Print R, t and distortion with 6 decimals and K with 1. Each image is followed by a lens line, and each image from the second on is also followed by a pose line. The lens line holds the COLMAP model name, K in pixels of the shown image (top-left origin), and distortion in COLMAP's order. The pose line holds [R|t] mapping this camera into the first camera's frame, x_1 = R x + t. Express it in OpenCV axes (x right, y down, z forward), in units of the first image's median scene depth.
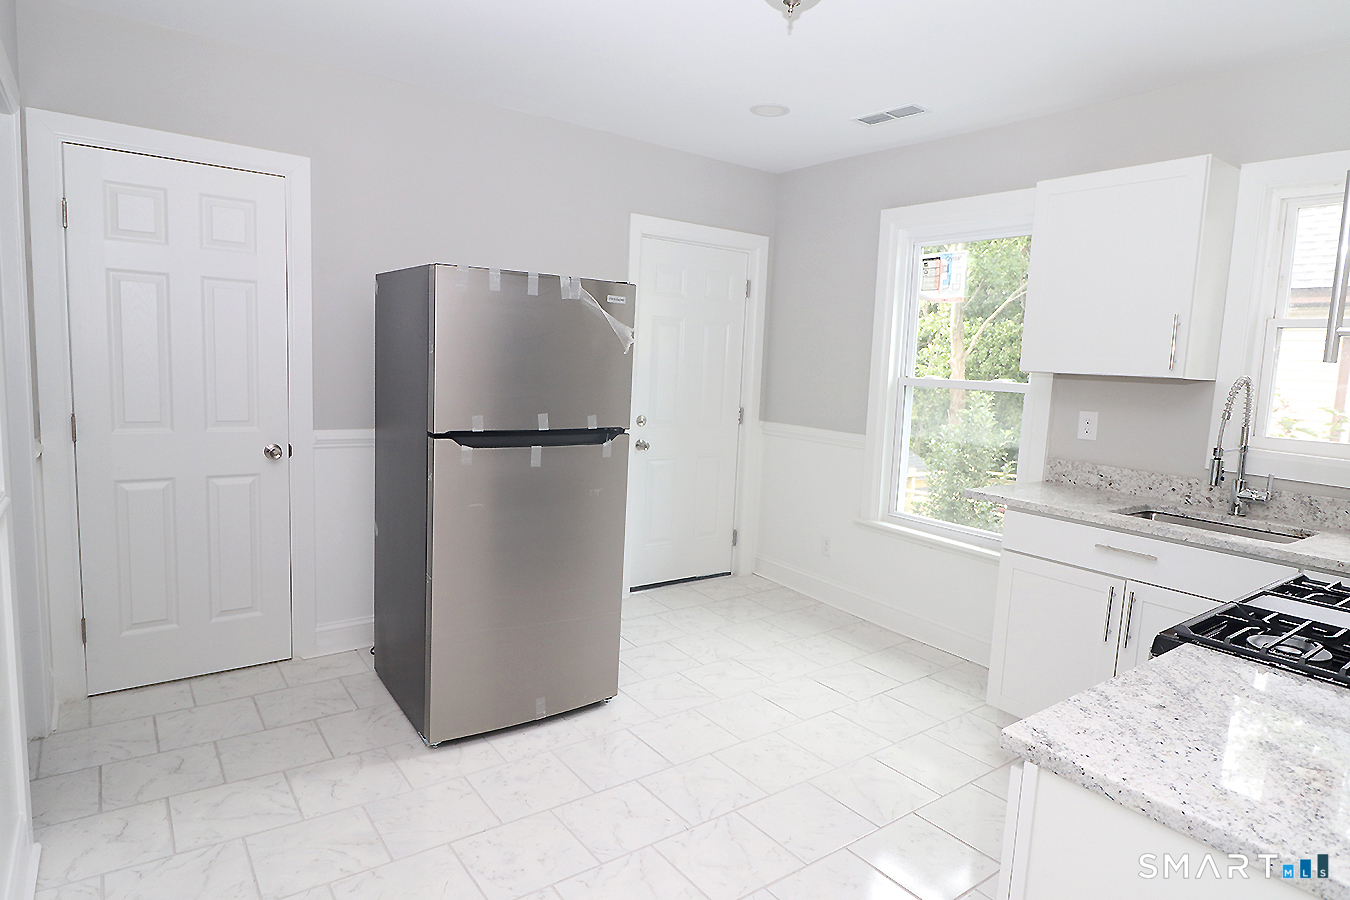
lens RADIAL K [[783.1, 0, 675.0], [0, 783.1, 450.0], [0, 0, 1]] dist [-0.001367, -0.000231]
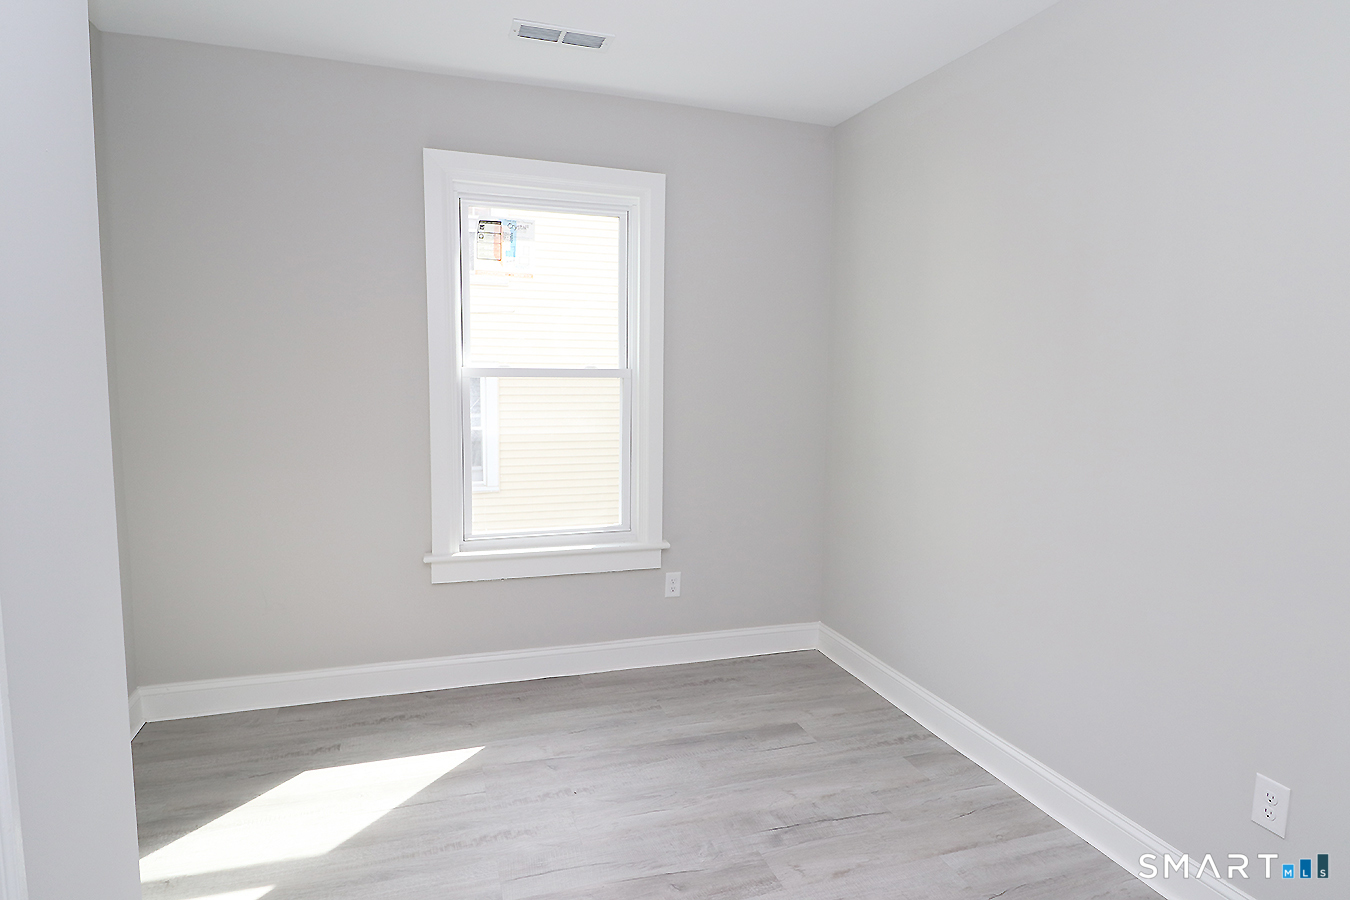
lens RADIAL K [[783.1, 0, 675.0], [0, 783.1, 450.0], [0, 0, 1]] dist [-0.001367, -0.000231]
pose [[0.306660, -0.148007, 0.940241, -0.457997], [0.111537, 0.986618, 0.118930, -0.091299], [-0.945262, 0.068400, 0.319064, 0.620356]]
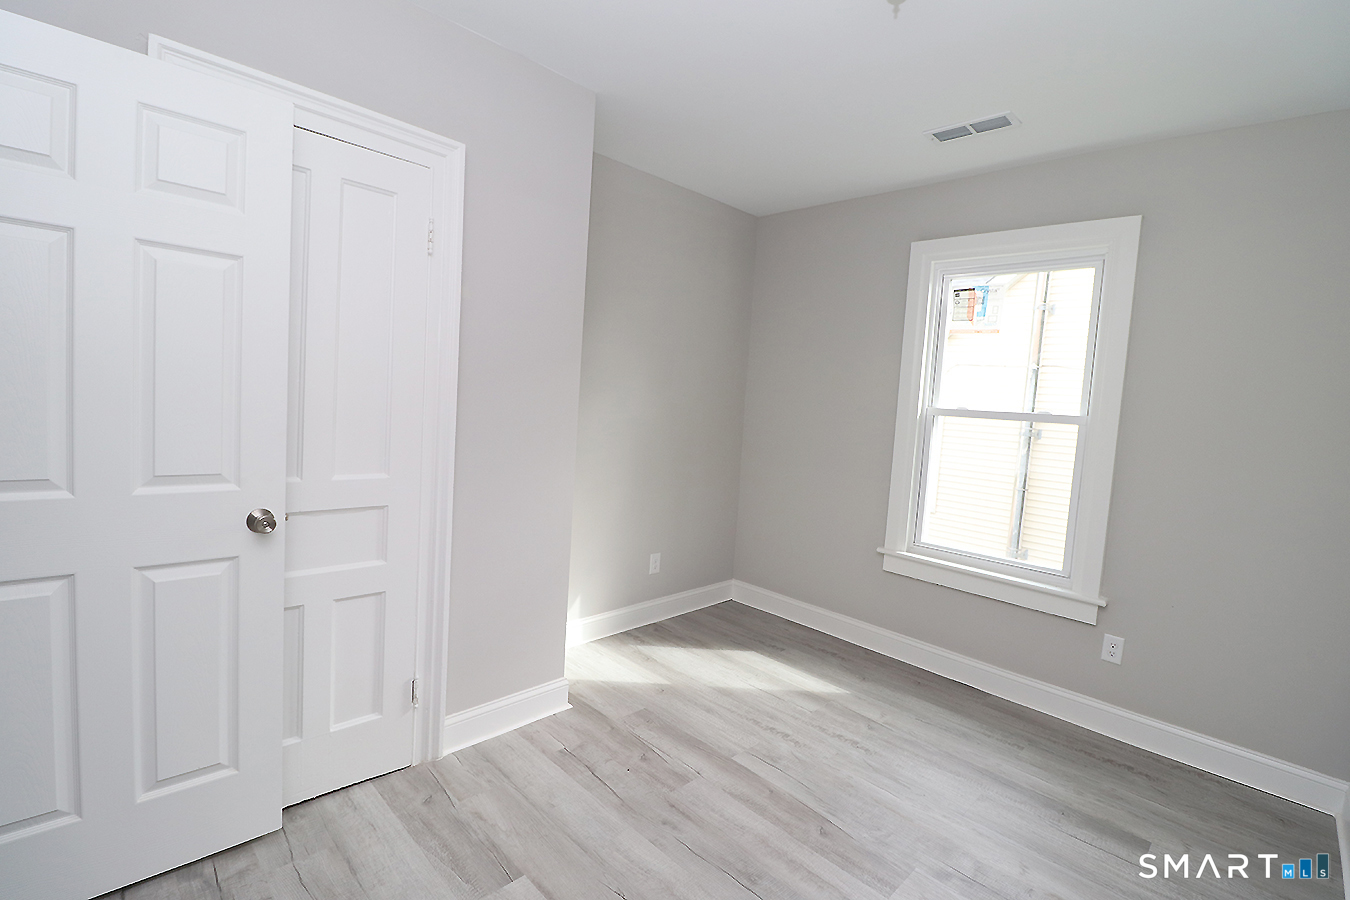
lens RADIAL K [[627.5, 0, 683.2], [0, 627.5, 450.0], [0, 0, 1]] dist [0.010942, -0.015247]
pose [[0.988421, -0.001183, 0.151731, -0.163090], [0.004200, 0.999800, -0.019562, -0.027553], [-0.151677, 0.019973, 0.988228, 0.287896]]
